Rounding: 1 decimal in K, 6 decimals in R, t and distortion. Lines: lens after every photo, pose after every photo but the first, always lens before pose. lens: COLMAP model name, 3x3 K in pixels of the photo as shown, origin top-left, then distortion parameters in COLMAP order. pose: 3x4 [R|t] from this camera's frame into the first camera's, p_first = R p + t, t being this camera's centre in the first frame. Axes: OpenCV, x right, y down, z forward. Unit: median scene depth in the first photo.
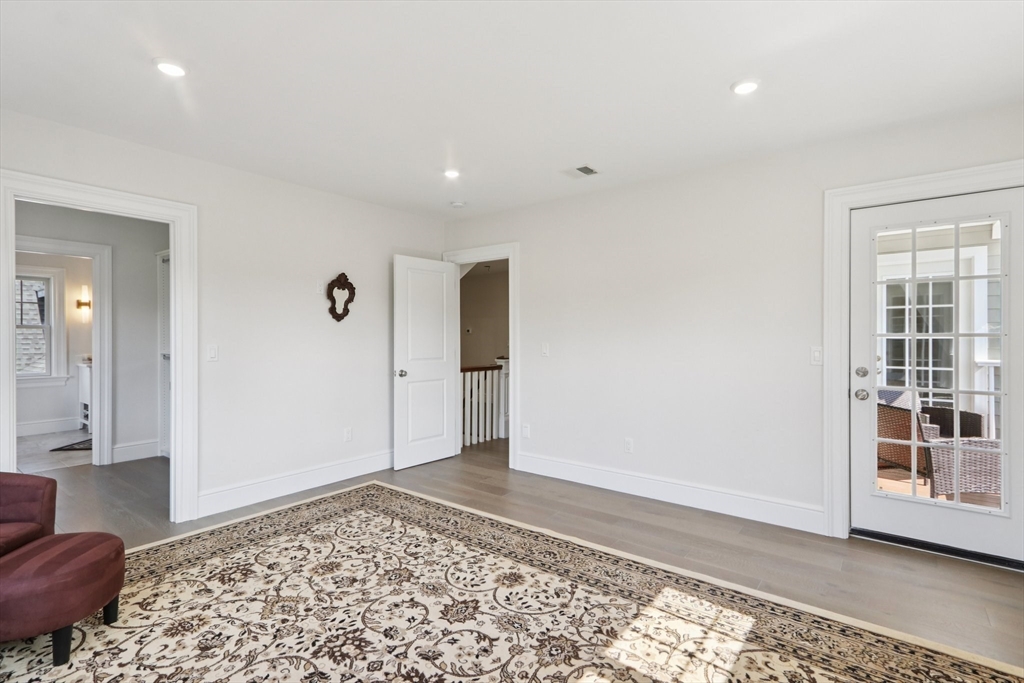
lens RADIAL K [[483.1, 0, 506.8], [0, 483.1, 343.4], [0, 0, 1]] dist [0.001961, -0.000429]
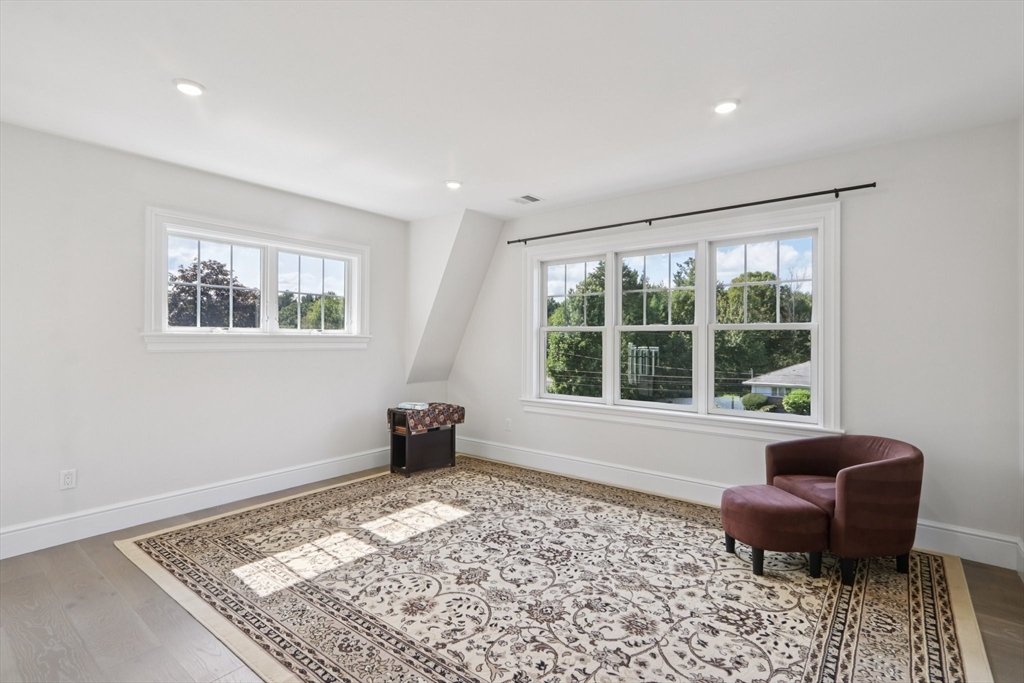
lens RADIAL K [[483.1, 0, 506.7], [0, 483.1, 343.7], [0, 0, 1]] dist [0.001961, -0.000429]
pose [[-0.999860, -0.005419, 0.015834, -0.180220], [-0.005130, 0.999820, 0.018281, -0.023063], [-0.015930, 0.018198, -0.999708, 2.008967]]
